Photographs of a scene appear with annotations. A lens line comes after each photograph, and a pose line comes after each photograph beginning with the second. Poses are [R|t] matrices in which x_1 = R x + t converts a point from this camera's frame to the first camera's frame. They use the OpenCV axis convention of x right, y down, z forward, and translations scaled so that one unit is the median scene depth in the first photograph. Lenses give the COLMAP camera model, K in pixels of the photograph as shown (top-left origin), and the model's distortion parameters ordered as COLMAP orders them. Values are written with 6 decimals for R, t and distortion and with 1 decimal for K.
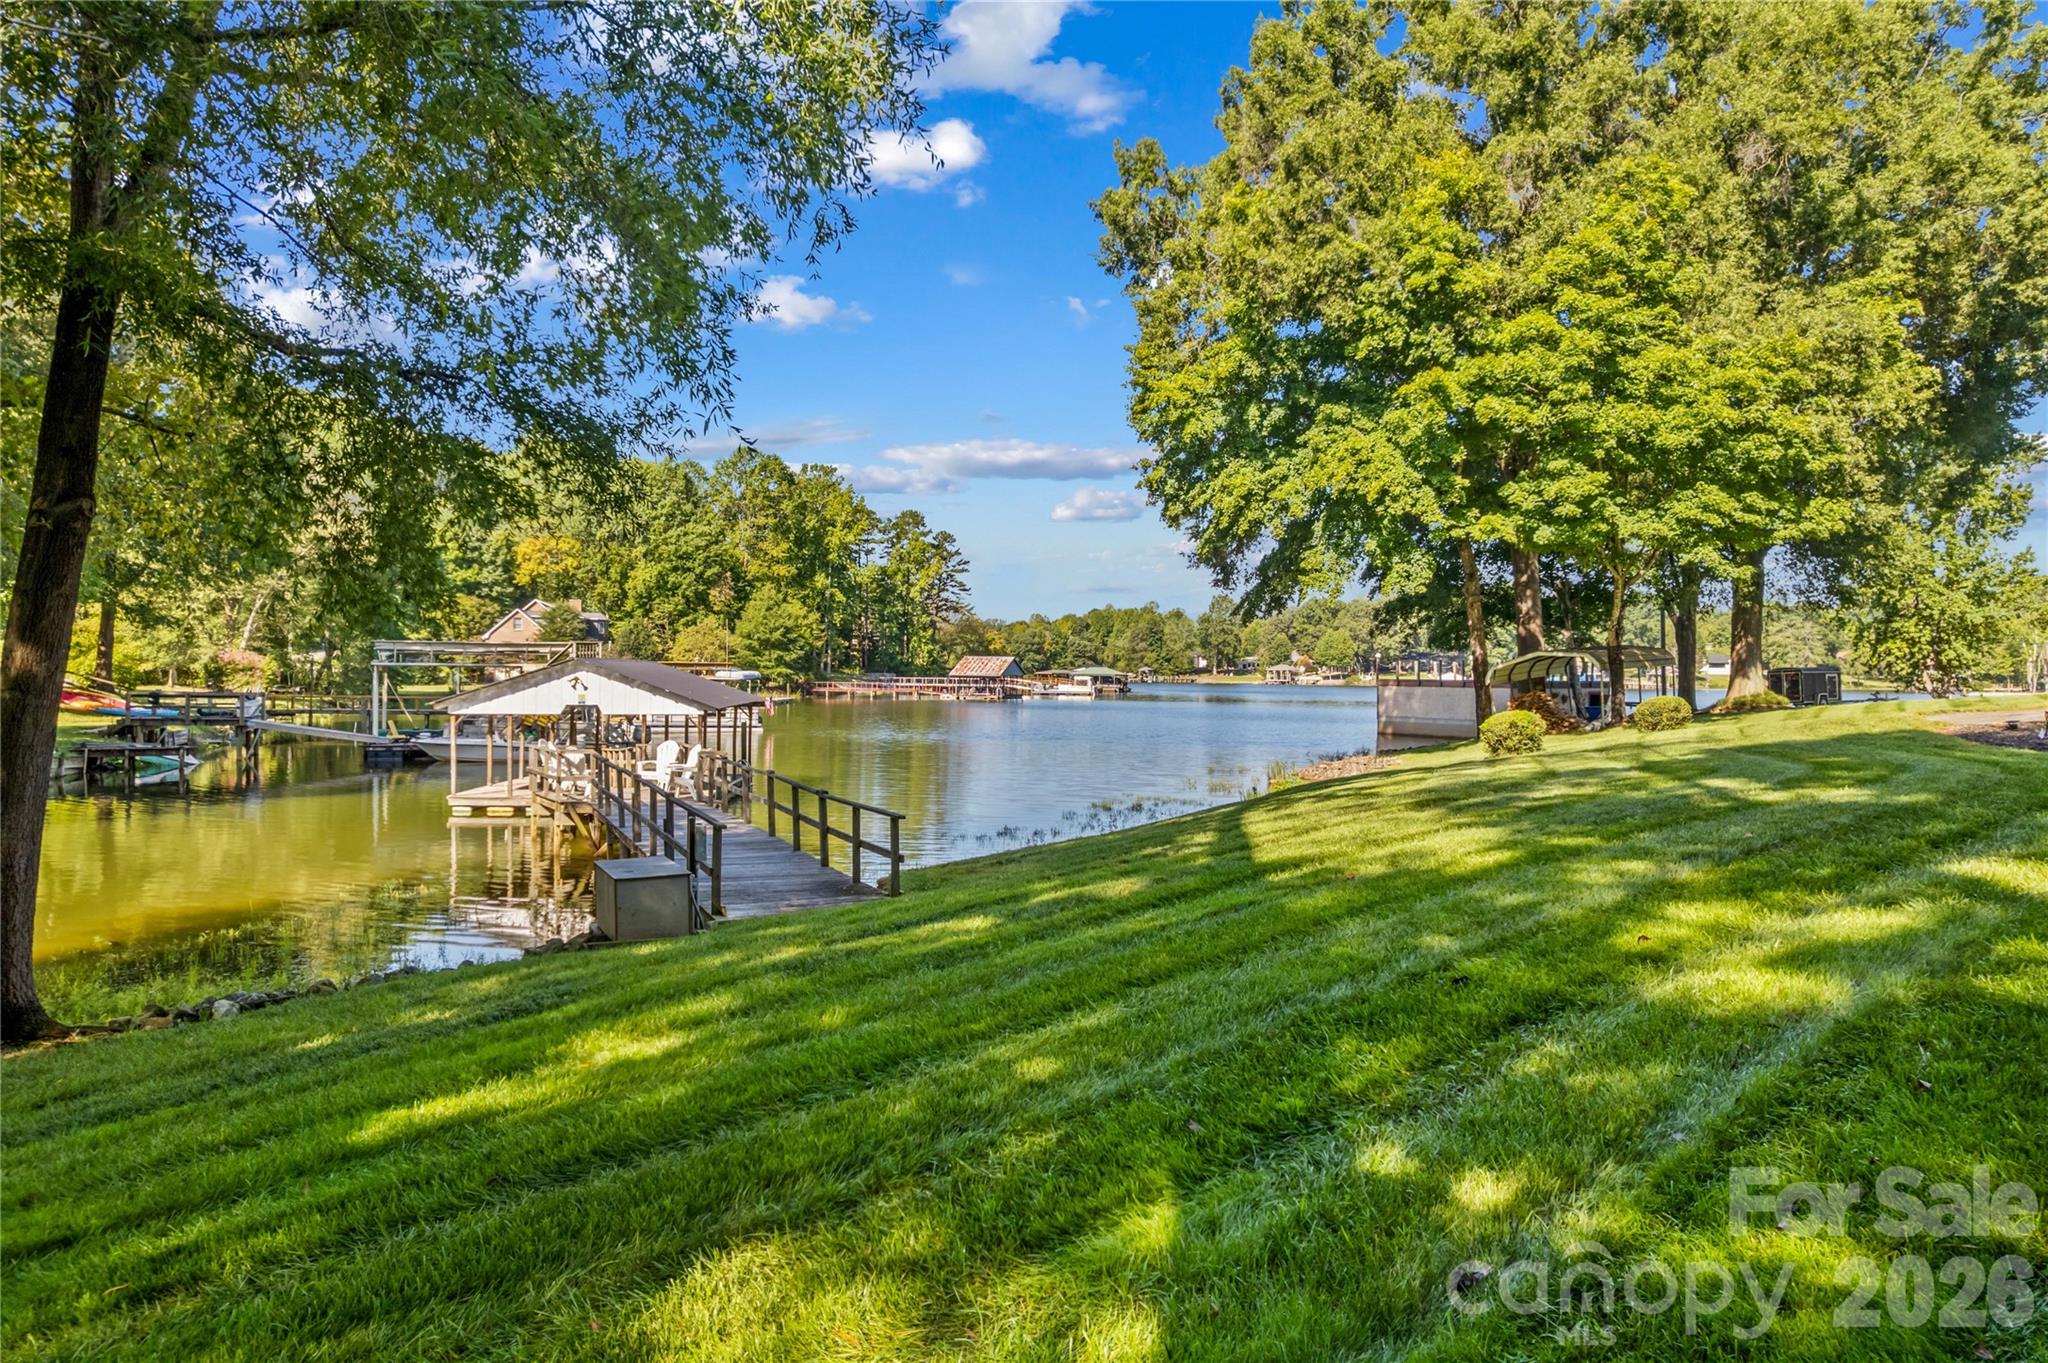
lens RADIAL K [[1314.3, 0, 1028.2], [0, 1314.3, 681.3], [0, 0, 1]] dist [-0.017665, 0.009163]
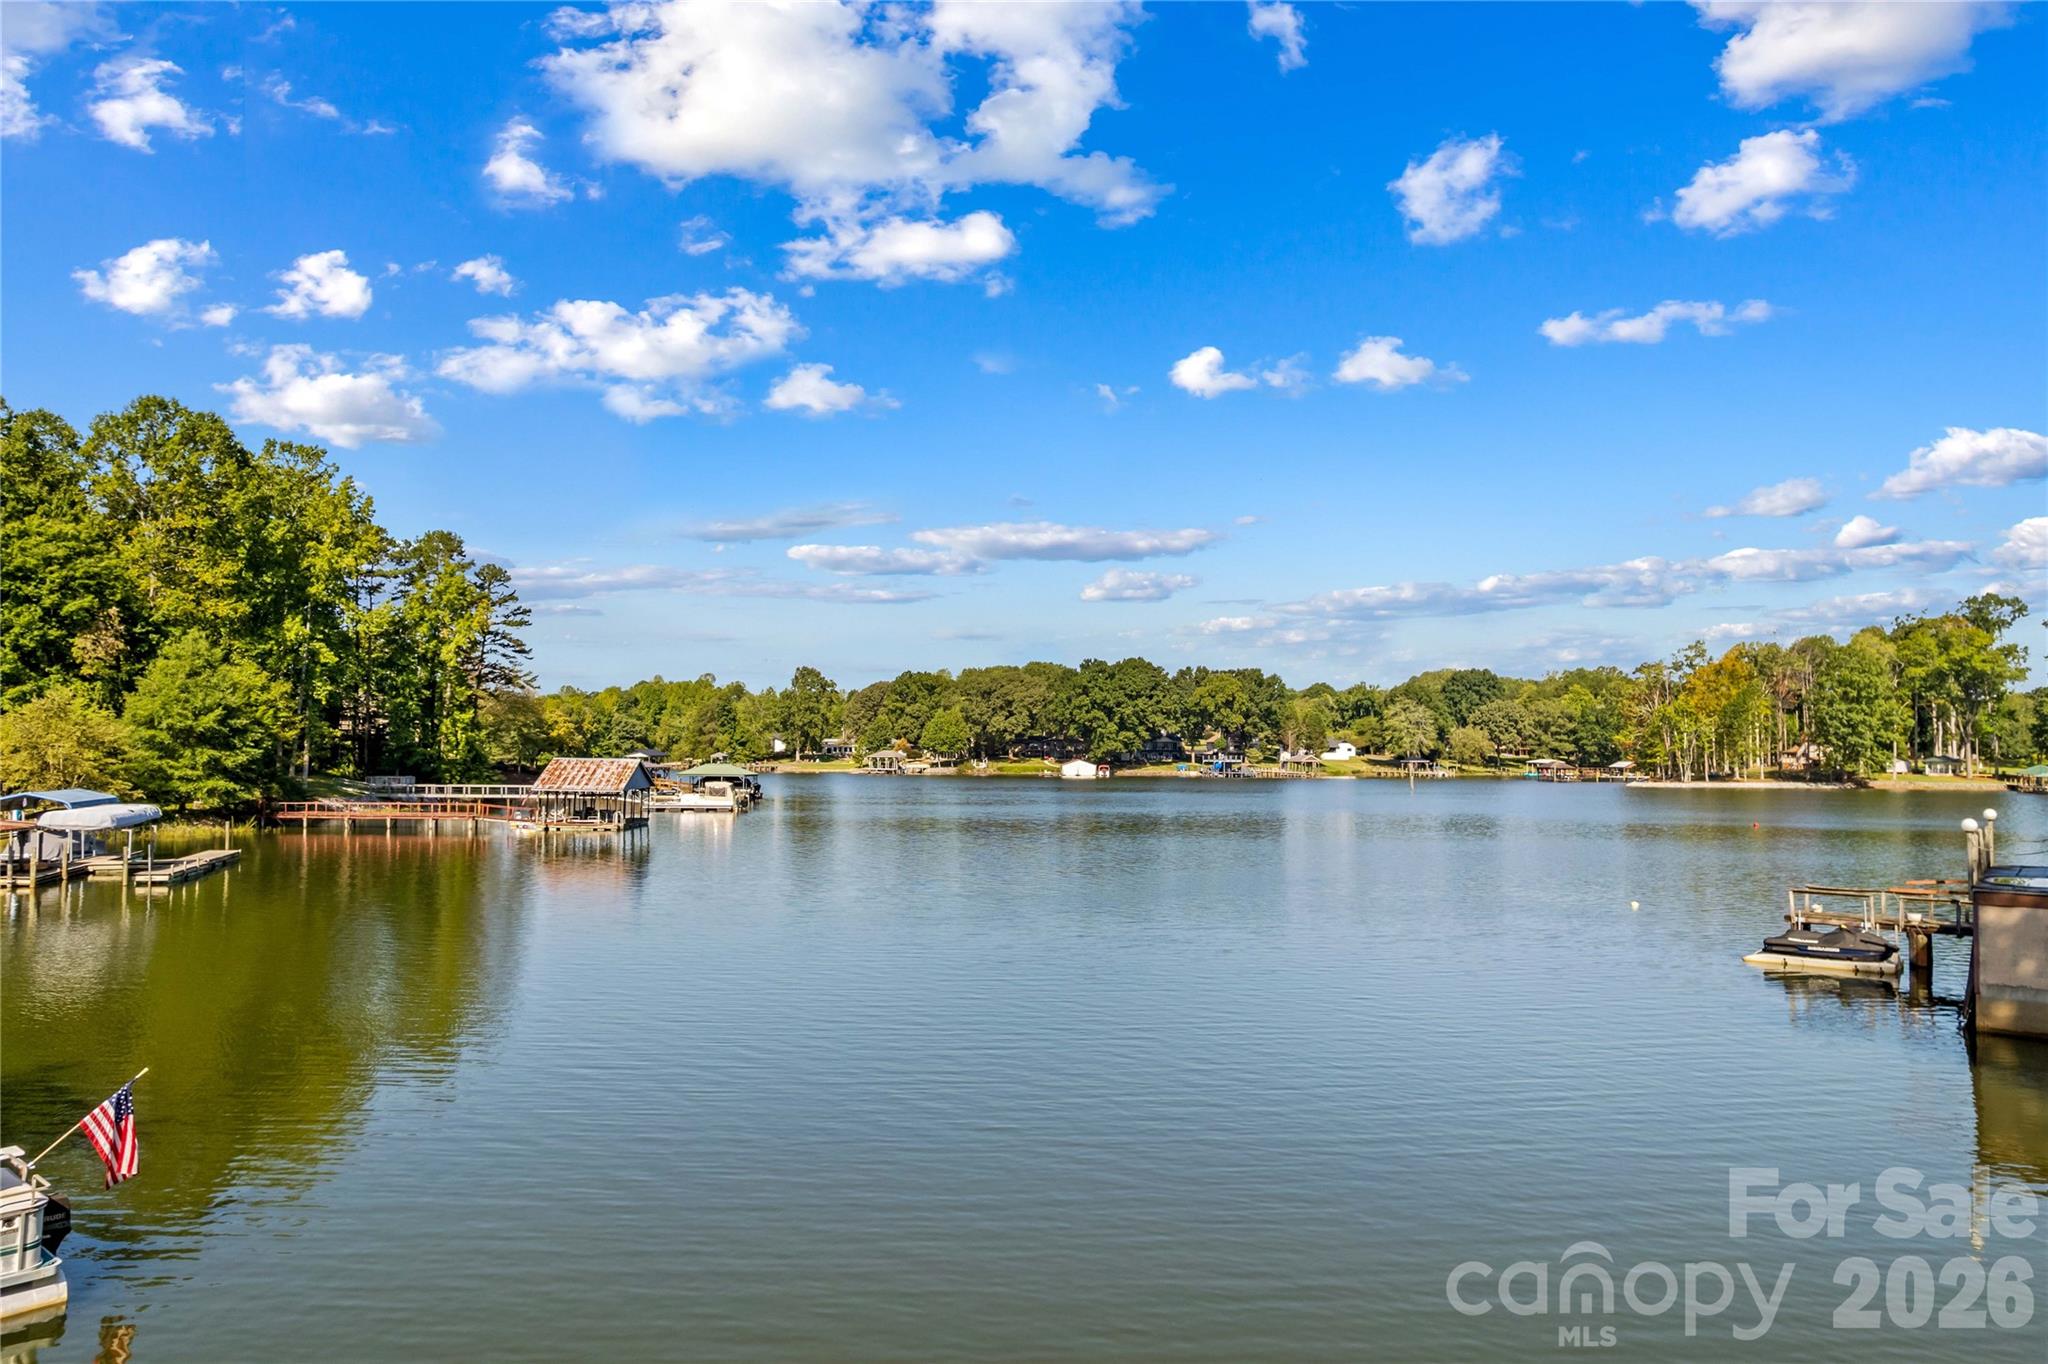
lens RADIAL K [[1314.3, 0, 976.8], [0, 1314.3, 702.7], [0, 0, 1]] dist [-0.017665, 0.009163]
pose [[0.944337, 0.010953, 0.328797, -0.059078], [0.002218, 0.999211, -0.039659, -0.018173], [-0.328972, 0.038180, 0.943567, 0.331054]]
